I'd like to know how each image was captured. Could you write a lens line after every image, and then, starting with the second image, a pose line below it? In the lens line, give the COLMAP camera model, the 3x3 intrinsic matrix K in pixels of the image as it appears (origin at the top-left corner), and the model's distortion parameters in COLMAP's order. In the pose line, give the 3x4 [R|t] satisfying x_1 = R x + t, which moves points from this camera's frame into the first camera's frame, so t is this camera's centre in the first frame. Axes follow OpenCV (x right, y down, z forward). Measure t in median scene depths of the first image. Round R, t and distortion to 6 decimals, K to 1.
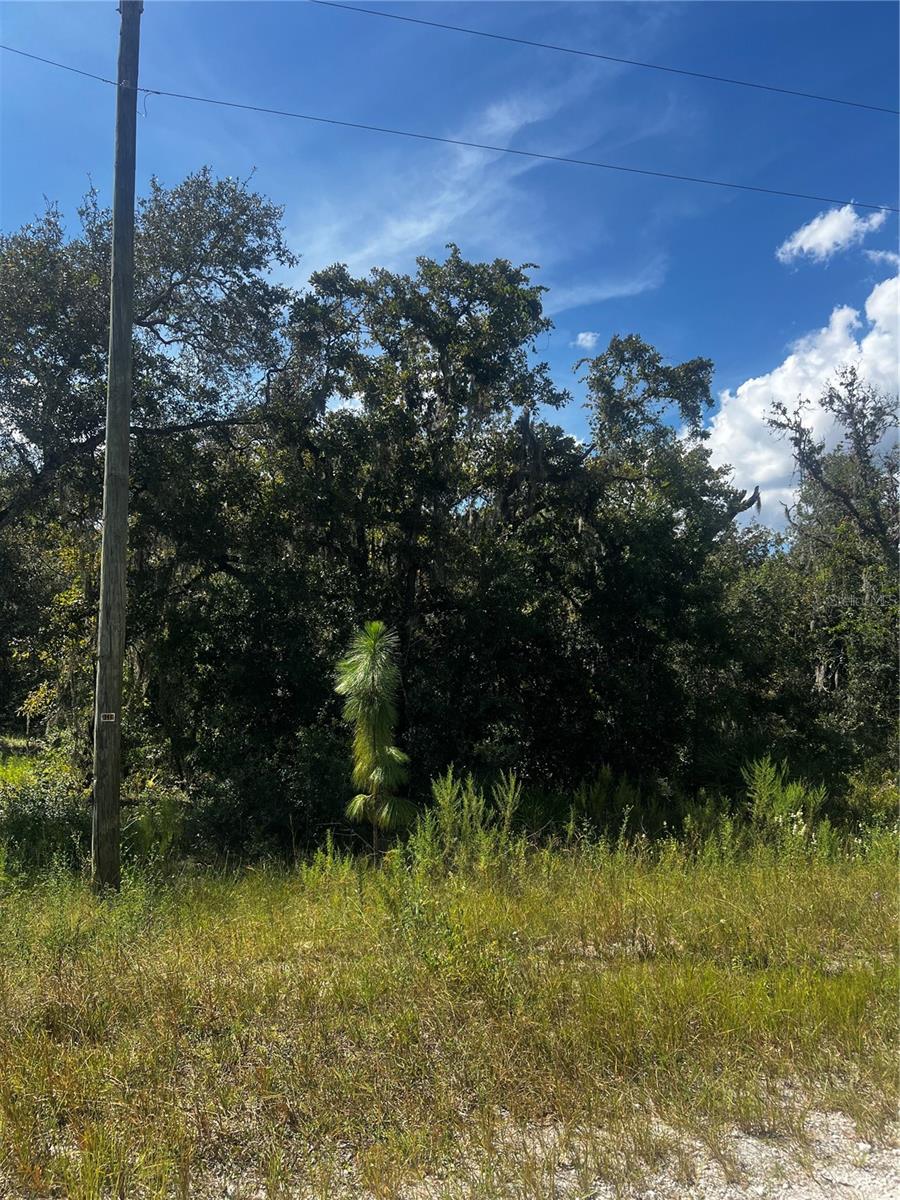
lens RADIAL K [[902.7, 0, 443.4], [0, 902.7, 617.9], [0, 0, 1]] dist [0.026184, -0.035947]
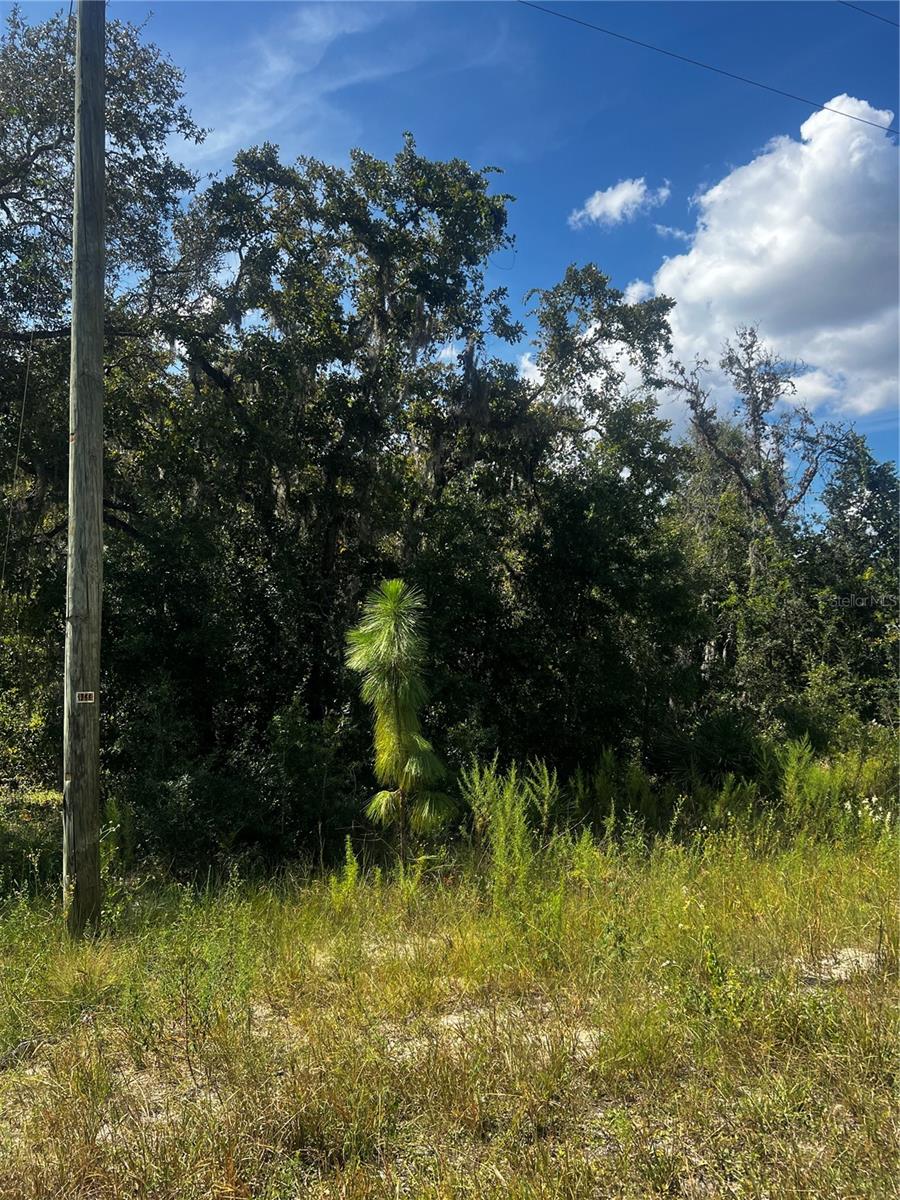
lens RADIAL K [[991.1, 0, 461.8], [0, 991.1, 621.8], [0, 0, 1]] dist [0.037550, -0.057250]
pose [[0.976114, 0.011130, 0.216974, -0.123493], [-0.018109, 0.999380, 0.030203, 0.008331], [-0.216503, -0.033411, 0.975710, 0.065863]]
